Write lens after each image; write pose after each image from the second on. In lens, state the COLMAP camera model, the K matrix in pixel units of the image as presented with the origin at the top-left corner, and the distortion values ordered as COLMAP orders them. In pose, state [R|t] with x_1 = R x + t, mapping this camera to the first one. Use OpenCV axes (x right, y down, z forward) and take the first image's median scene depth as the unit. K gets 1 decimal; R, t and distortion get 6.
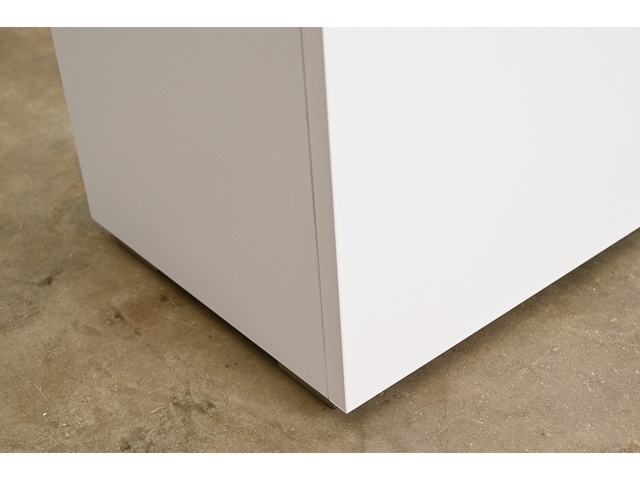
lens RADIAL K [[1157.8, 0, 336.1], [0, 1157.8, 239.9], [0, 0, 1]] dist [0.008082, 0.029978]
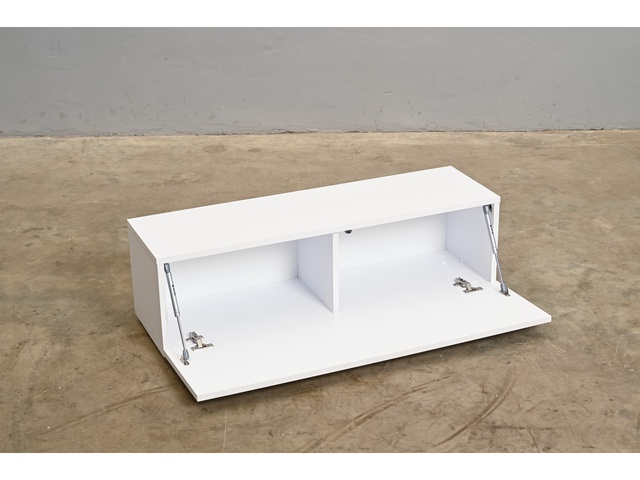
lens RADIAL K [[1112.8, 0, 320.0], [0, 1112.8, 240.0], [0, 0, 1]] dist [0.002804, 0.040266]
pose [[0.957089, 0.161131, -0.240870, 1.236514], [-0.206116, 0.962761, -0.174951, 0.272592], [0.203710, 0.217091, 0.954659, -2.431955]]
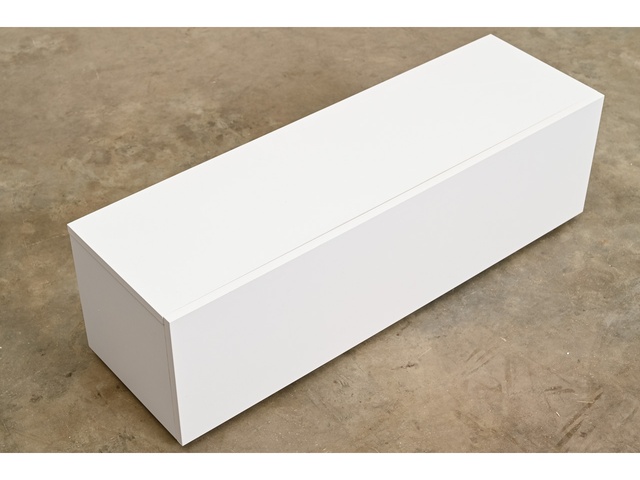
lens RADIAL K [[1115.0, 0, 309.8], [0, 1115.0, 240.5], [0, 0, 1]] dist [0.000302, 0.005765]
pose [[0.998147, 0.058714, 0.015962, 0.200086], [-0.059624, 0.996149, 0.064277, -0.435918], [-0.012127, -0.065109, 0.997804, -1.335696]]
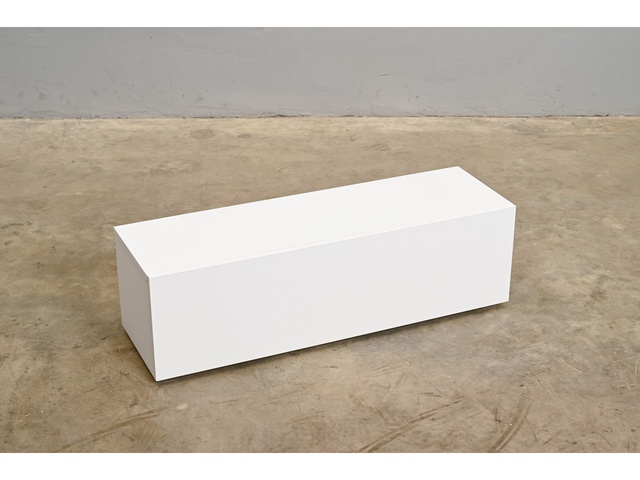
lens RADIAL K [[1115.0, 0, 309.8], [0, 1115.0, 240.5], [0, 0, 1]] dist [0.000302, 0.005765]
pose [[0.958181, 0.178387, -0.223758, 1.085579], [-0.212367, 0.967370, -0.138186, 0.085488], [0.191807, 0.179926, 0.964799, -2.258079]]
